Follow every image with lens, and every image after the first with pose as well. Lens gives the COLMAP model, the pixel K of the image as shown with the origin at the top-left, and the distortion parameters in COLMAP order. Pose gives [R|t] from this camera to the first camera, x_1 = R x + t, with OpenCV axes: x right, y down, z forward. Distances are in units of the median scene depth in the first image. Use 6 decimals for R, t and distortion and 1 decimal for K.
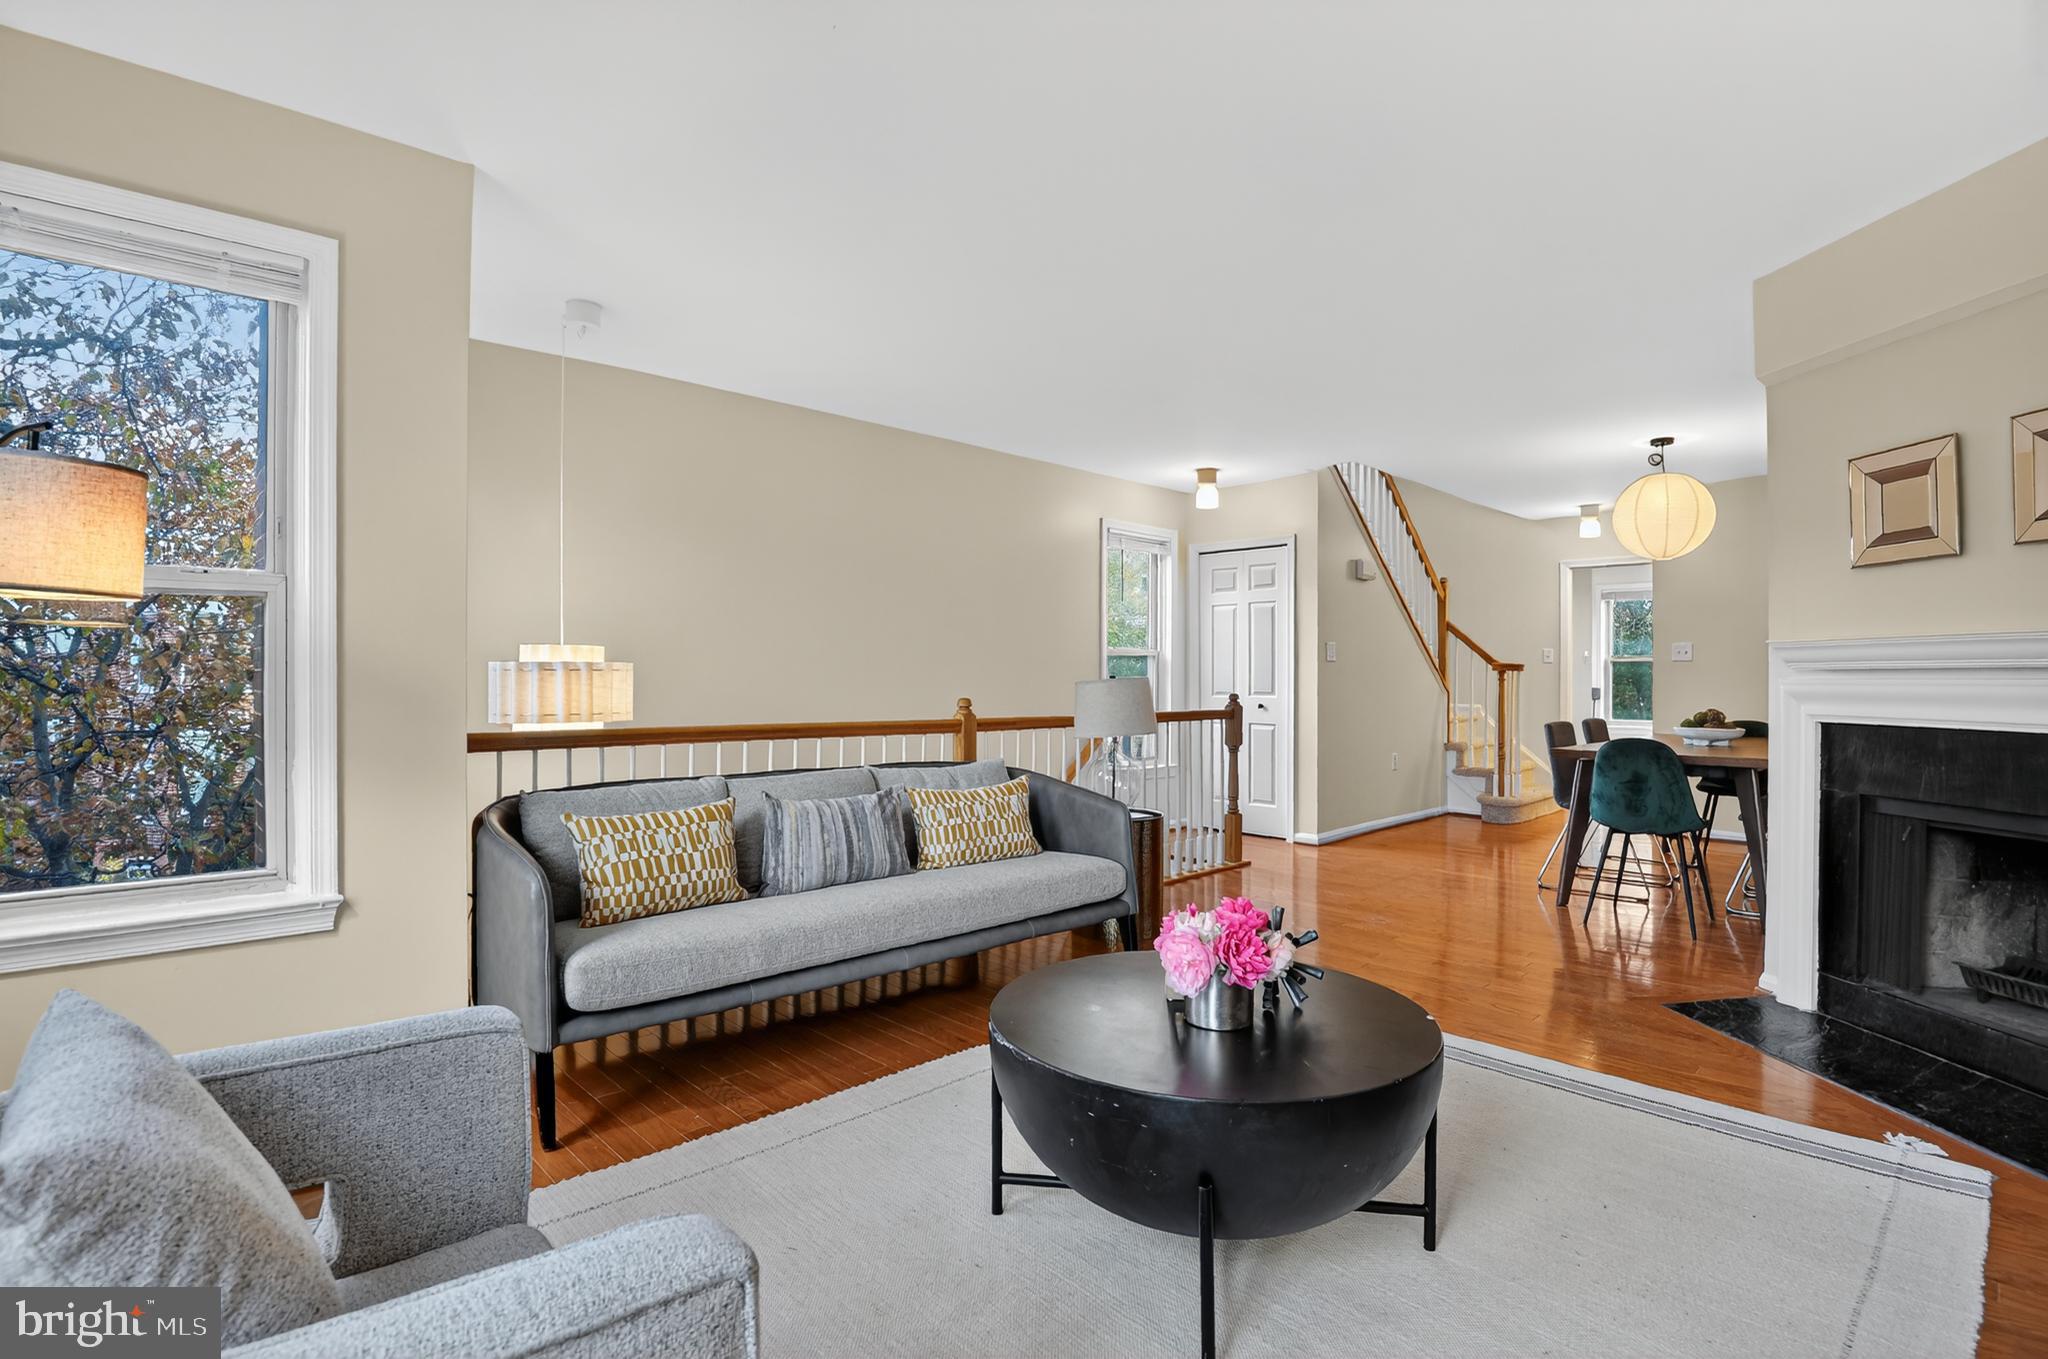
lens RADIAL K [[950.0, 0, 1024.0], [0, 950.0, 679.5], [0, 0, 1]] dist [-0.023745, -0.000783]
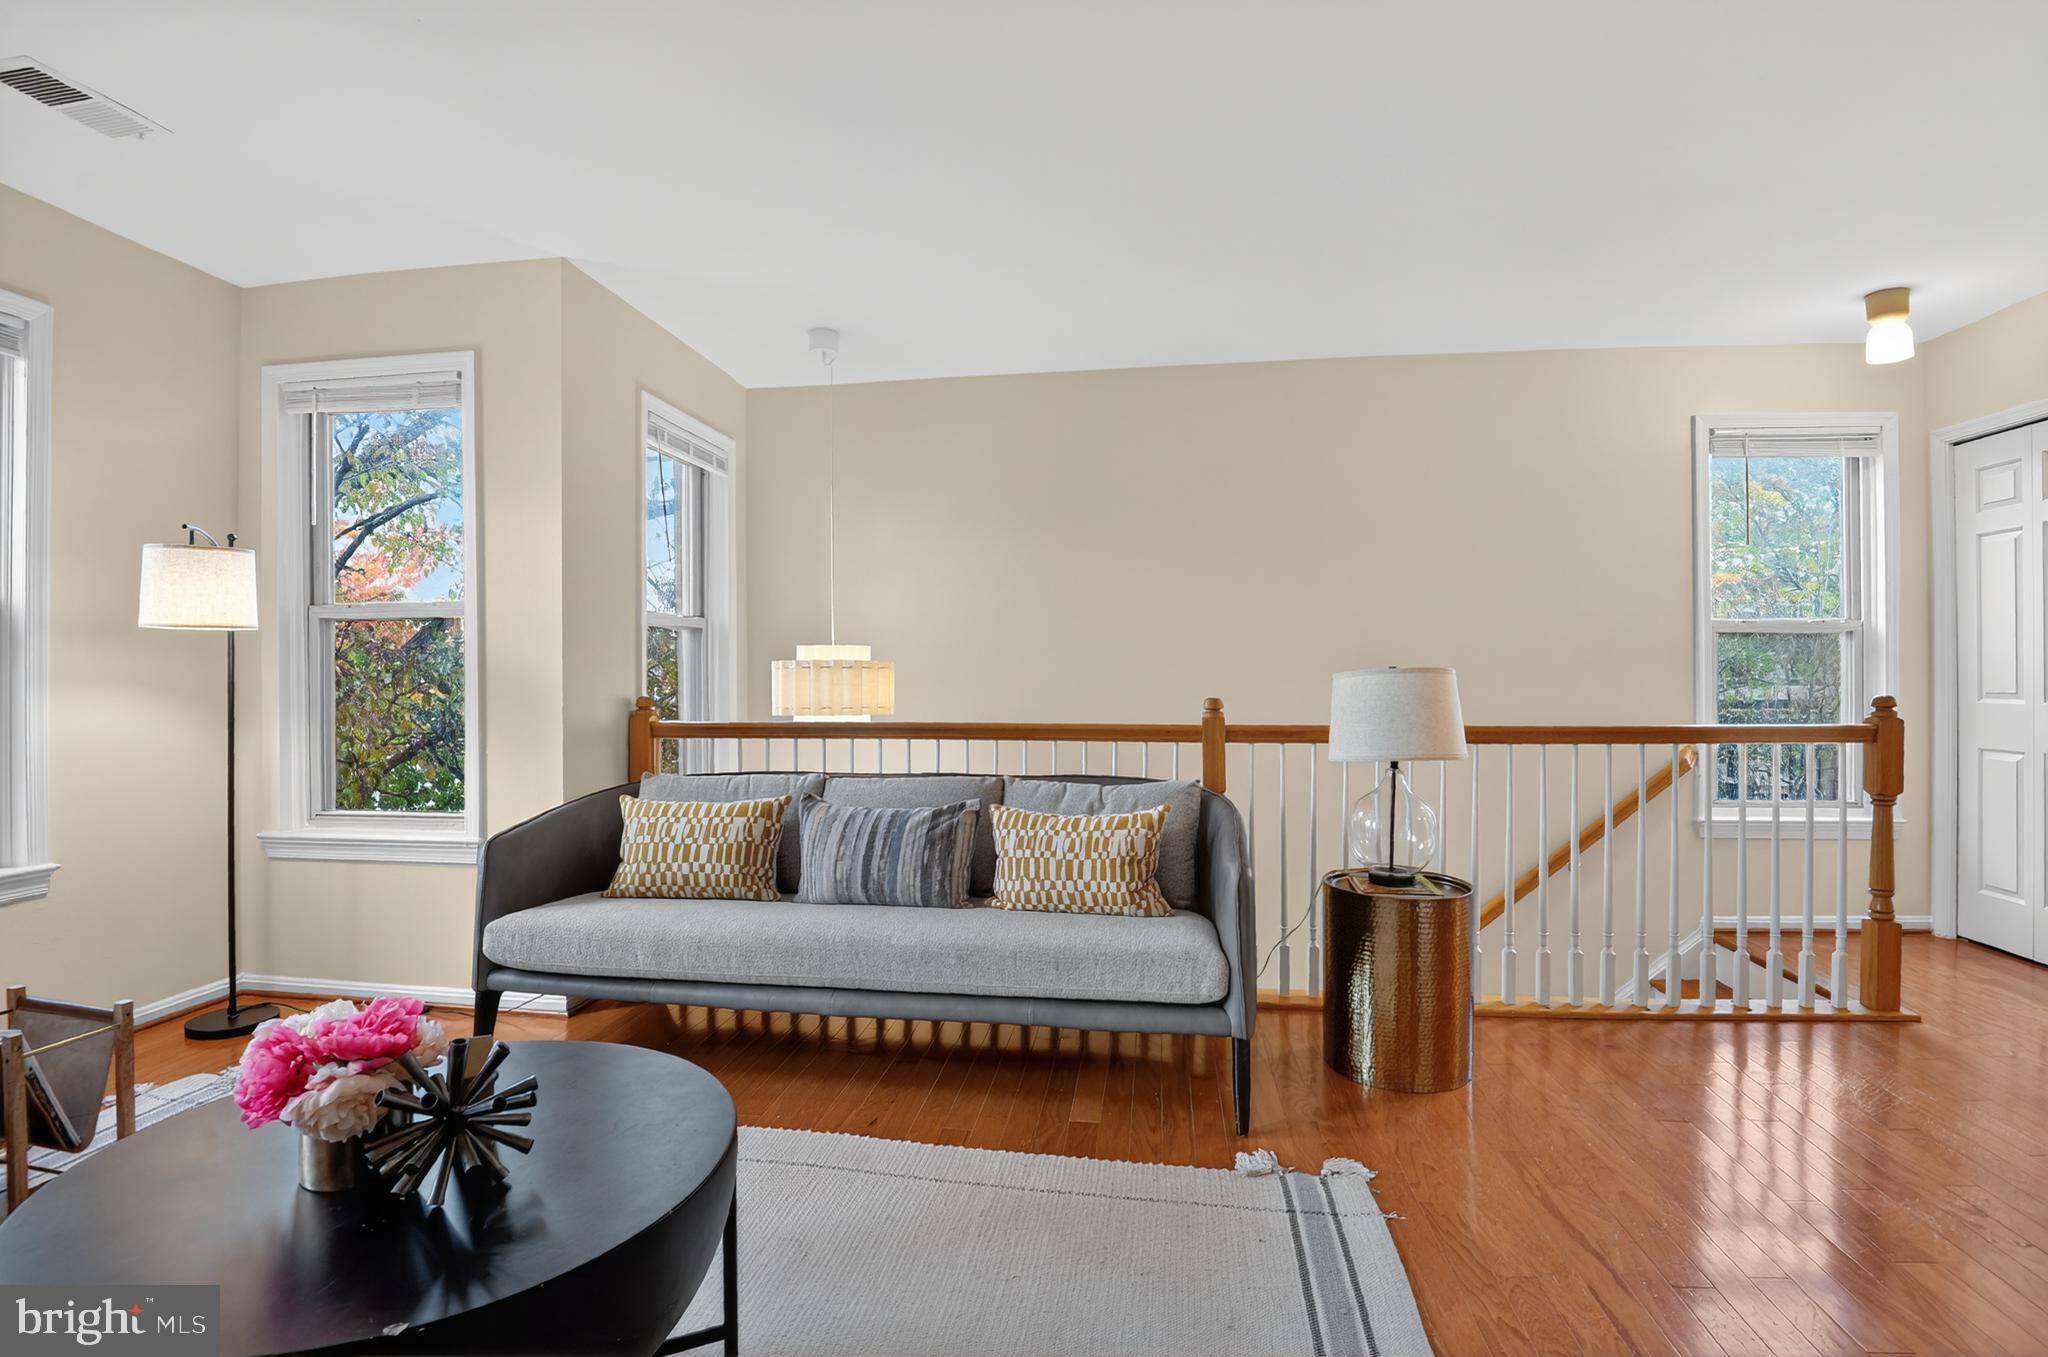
lens RADIAL K [[950.0, 0, 1024.0], [0, 950.0, 678.5], [0, 0, 1]] dist [-0.023745, -0.000783]
pose [[0.636887, -0.000431, -0.770957, 0.489334], [0.005139, 0.999980, 0.003686, 0.000078], [0.770940, -0.006309, 0.636876, 0.450090]]
